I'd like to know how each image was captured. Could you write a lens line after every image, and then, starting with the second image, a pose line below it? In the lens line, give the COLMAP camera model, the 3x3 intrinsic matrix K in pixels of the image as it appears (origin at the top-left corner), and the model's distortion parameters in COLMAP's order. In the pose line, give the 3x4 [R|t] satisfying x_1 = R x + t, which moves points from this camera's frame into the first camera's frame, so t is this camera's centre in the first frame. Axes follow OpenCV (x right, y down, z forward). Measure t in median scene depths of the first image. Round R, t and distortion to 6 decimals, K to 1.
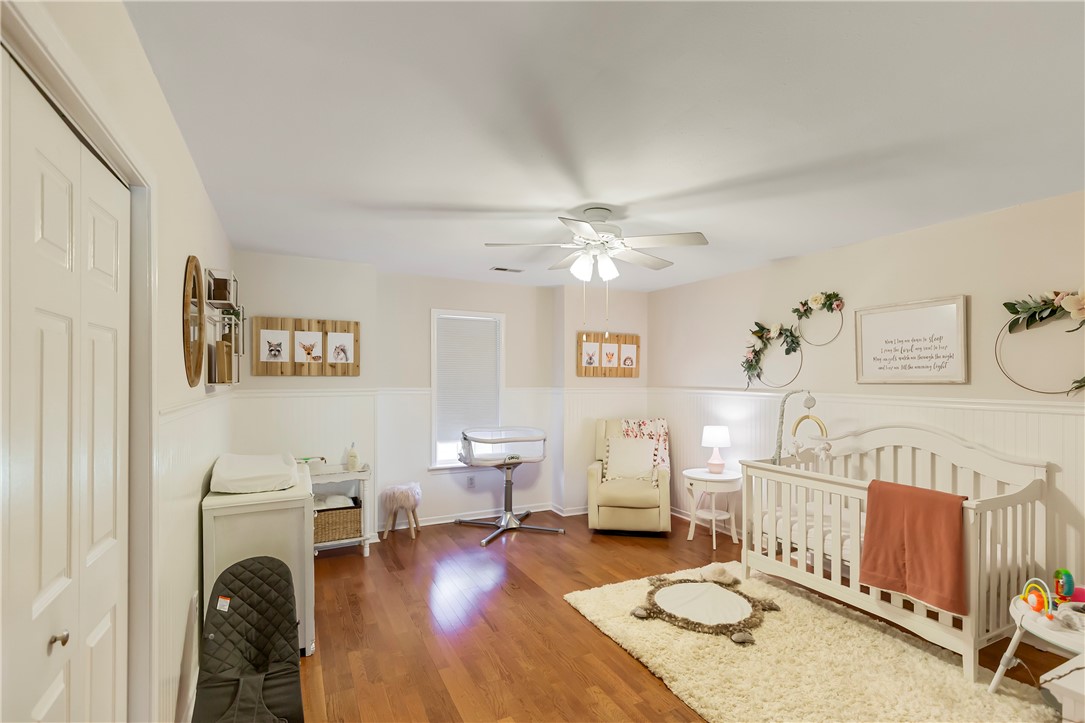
lens RADIAL K [[497.4, 0, 542.5], [0, 497.4, 361.5], [0, 0, 1]] dist [0.004759, 0.000199]
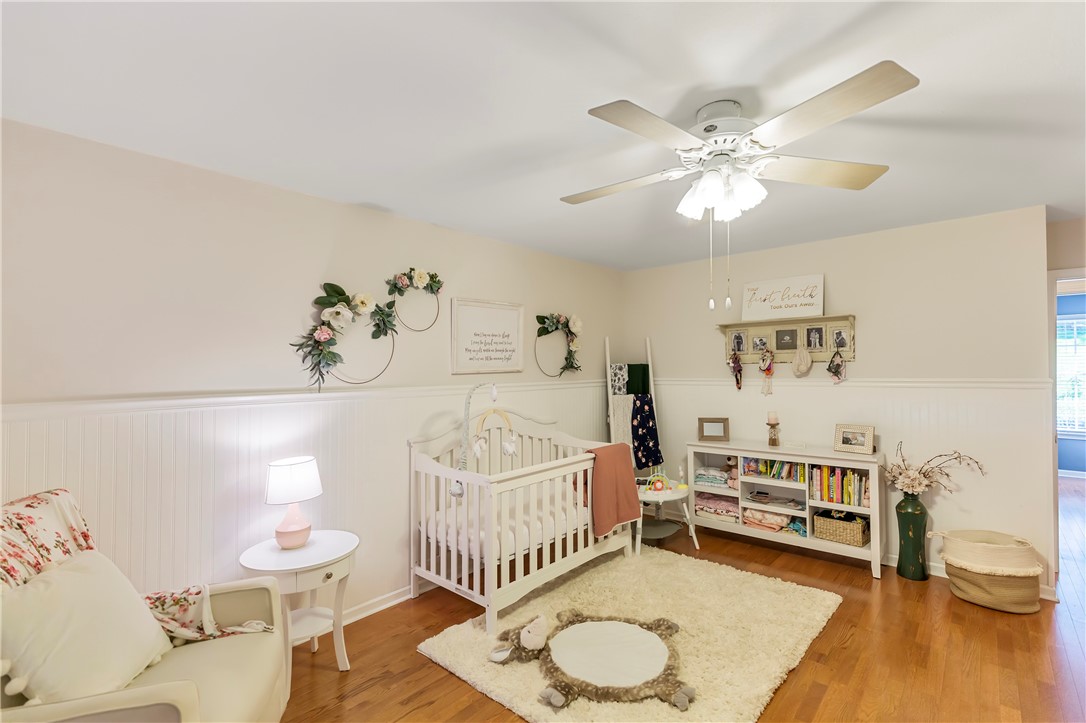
lens RADIAL K [[497.9, 0, 543.0], [0, 497.9, 361.5], [0, 0, 1]] dist [0.004759, 0.000199]
pose [[-0.378885, 0.020861, 0.925209, -0.354287], [-0.011255, 0.999568, -0.027147, 0.047046], [-0.925375, -0.020699, -0.378486, 1.309325]]
